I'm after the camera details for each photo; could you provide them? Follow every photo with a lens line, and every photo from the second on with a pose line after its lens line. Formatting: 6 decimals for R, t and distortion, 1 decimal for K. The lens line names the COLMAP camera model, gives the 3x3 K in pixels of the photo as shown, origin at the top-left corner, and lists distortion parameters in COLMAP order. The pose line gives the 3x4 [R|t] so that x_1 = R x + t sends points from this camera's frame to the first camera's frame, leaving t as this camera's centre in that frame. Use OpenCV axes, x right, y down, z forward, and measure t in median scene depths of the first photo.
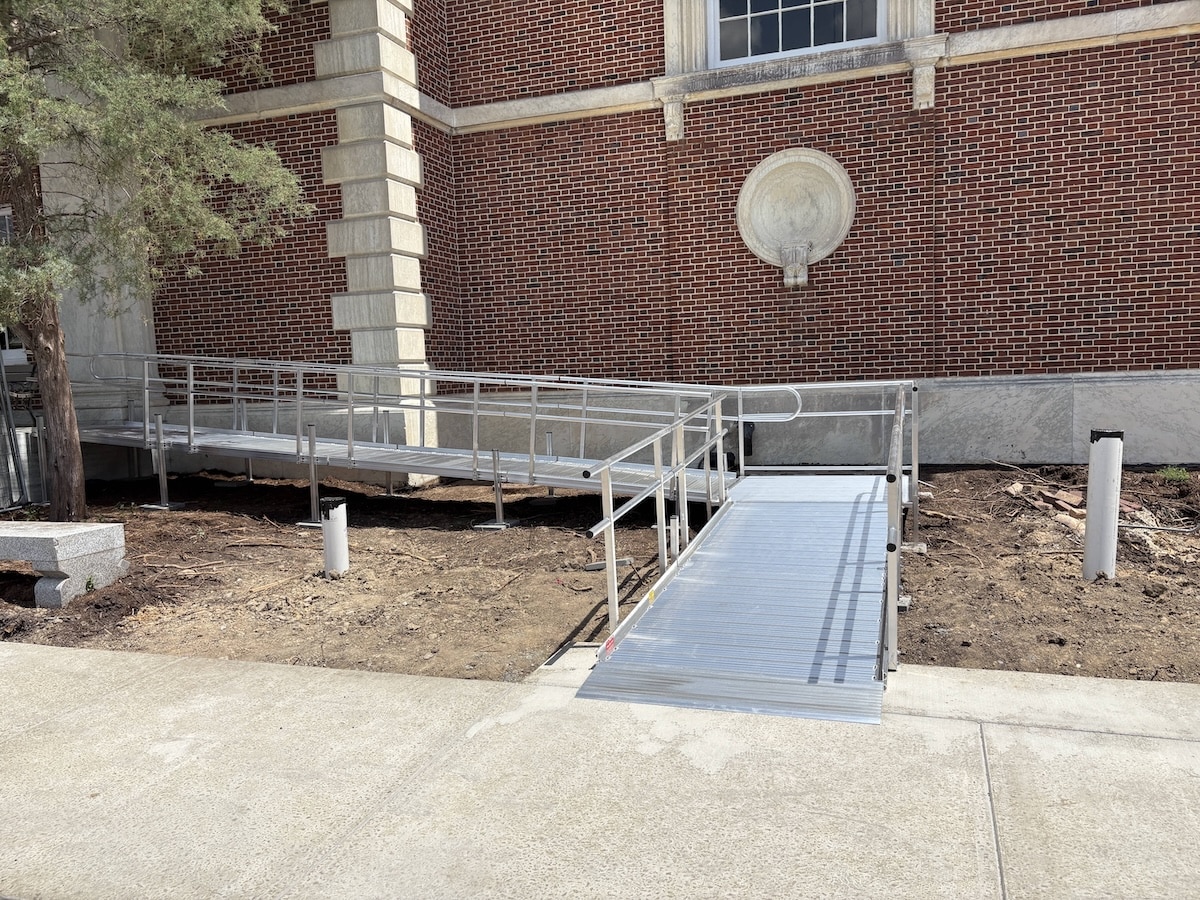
lens RADIAL K [[917.0, 0, 598.9], [0, 917.0, 455.3], [0, 0, 1]] dist [0.022709, -0.003015]
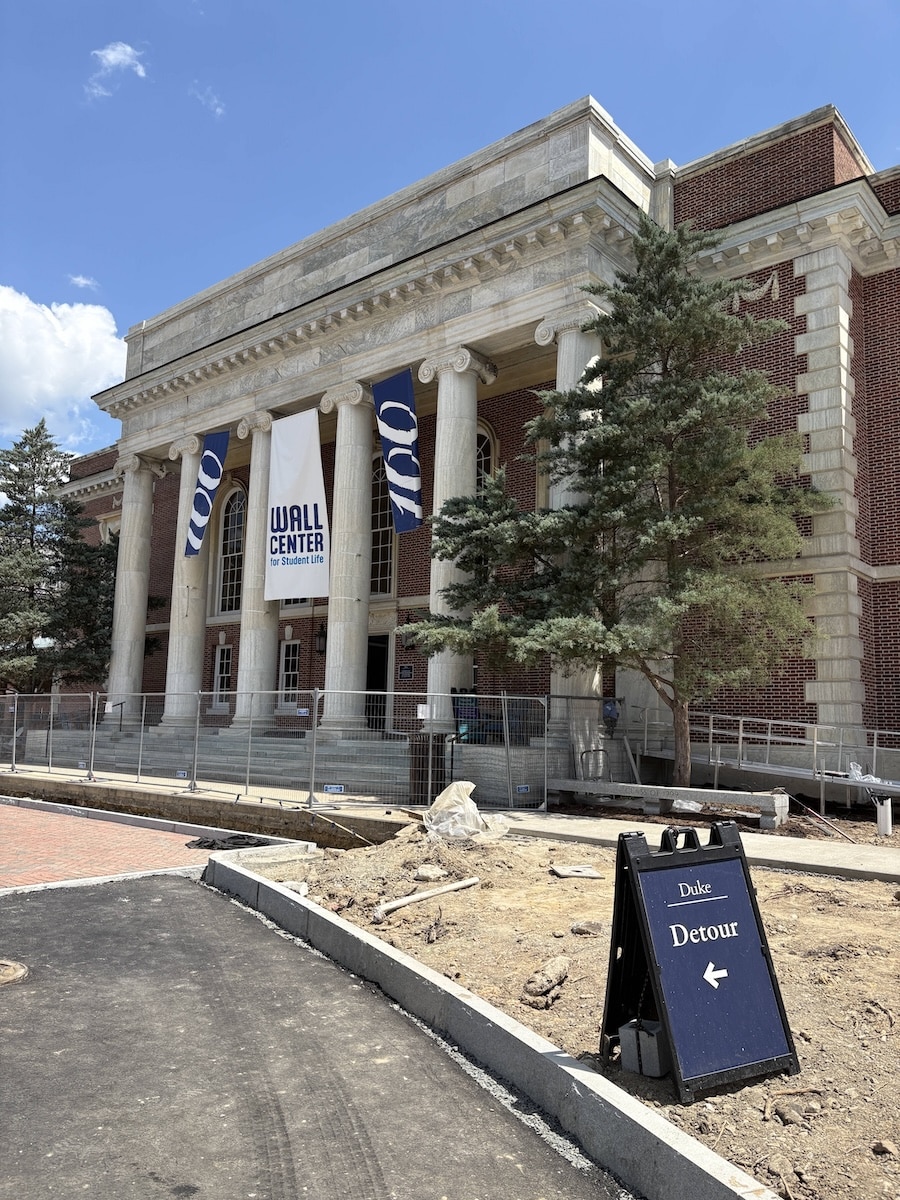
lens RADIAL K [[898.4, 0, 444.5], [0, 898.4, 603.1], [0, 0, 1]] dist [0.047282, -0.043412]
pose [[0.923499, 0.011672, -0.383422, -0.269480], [-0.098652, 0.973144, -0.207987, 0.091501], [0.370697, 0.229901, 0.899849, -0.742834]]
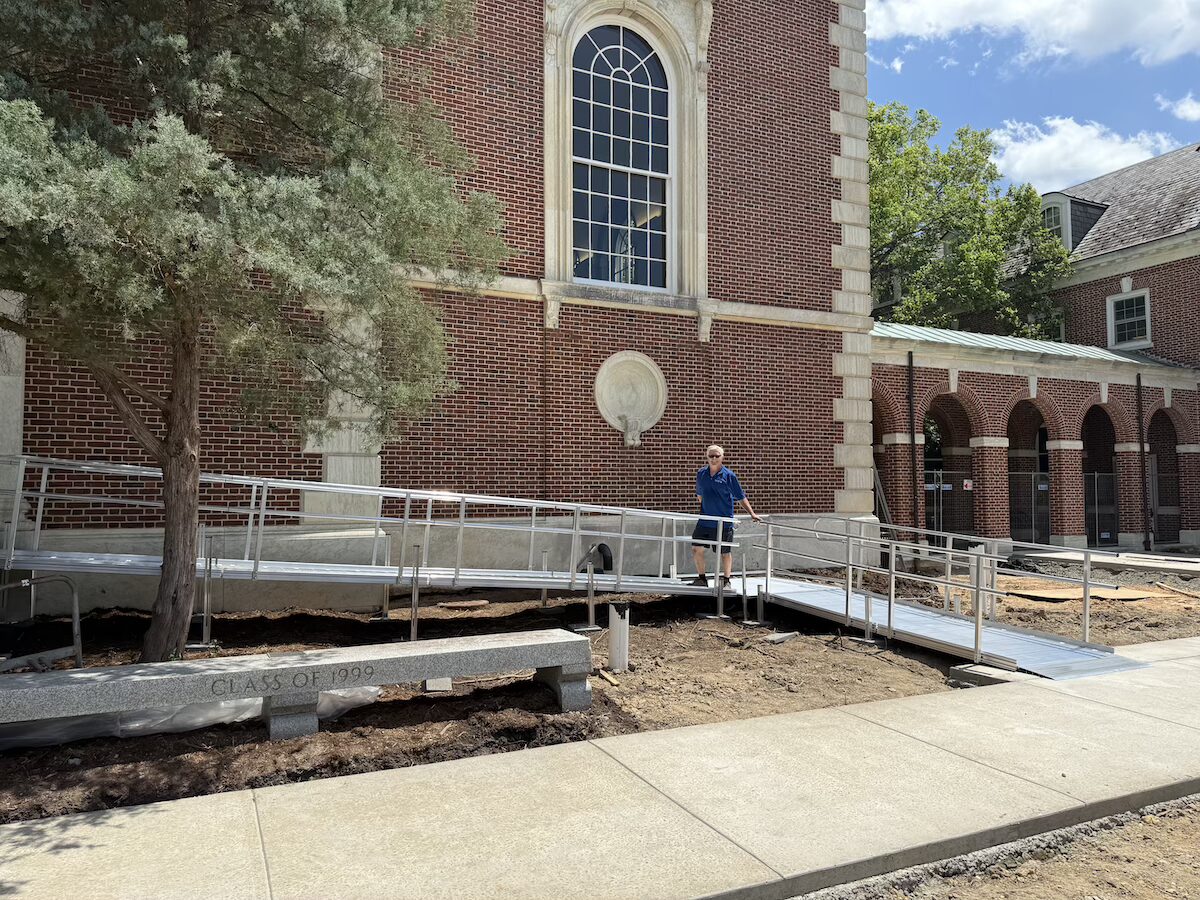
lens RADIAL K [[840.4, 0, 596.6], [0, 840.4, 453.3], [0, 0, 1]] dist [0.143910, -0.286642]
pose [[0.713323, 0.073329, 0.696989, -0.708876], [0.038953, 0.988825, -0.143899, 0.007994], [-0.699752, 0.129797, 0.702496, 0.141330]]
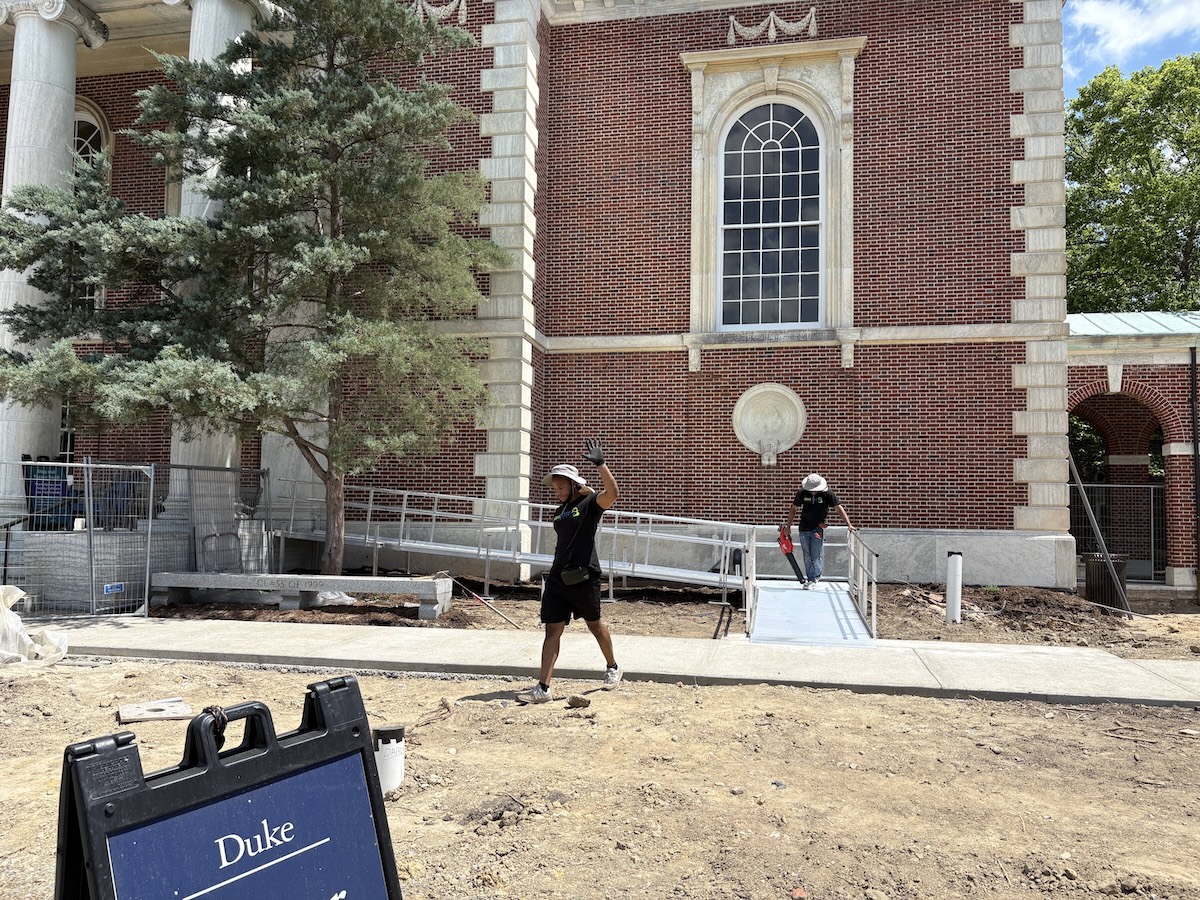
lens RADIAL K [[902.8, 0, 598.8], [0, 902.8, 458.2], [0, 0, 1]] dist [0.081334, -0.113047]
pose [[0.989937, 0.062020, 0.127192, -0.279346], [-0.040903, 0.985881, -0.162378, 0.070353], [-0.135467, 0.155541, 0.978497, -0.503393]]
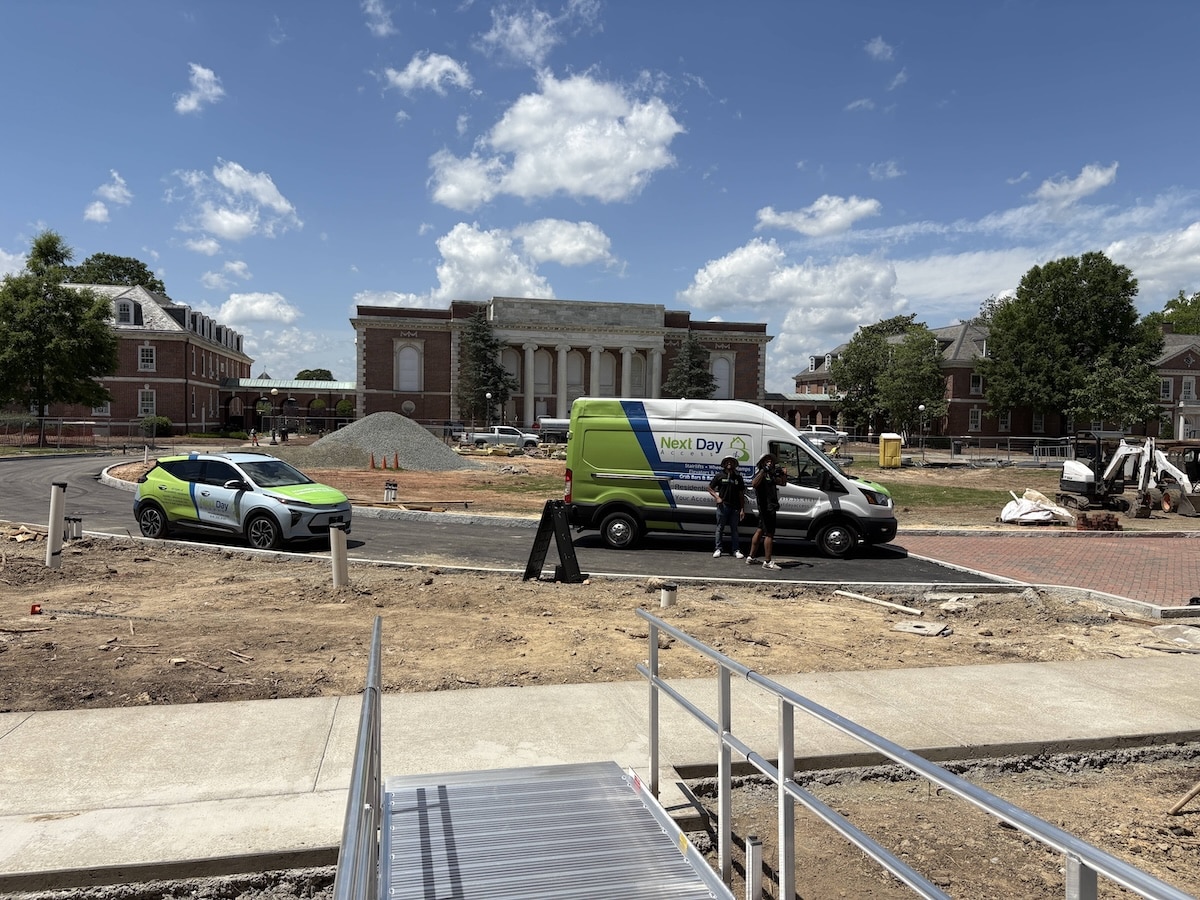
lens RADIAL K [[919.4, 0, 597.3], [0, 919.4, 448.1], [0, 0, 1]] dist [0.036523, -0.064972]
pose [[-0.852972, 0.032379, -0.520951, 0.248217], [-0.030660, 0.993243, 0.111934, -0.121787], [0.521055, 0.111449, -0.846216, 0.764247]]
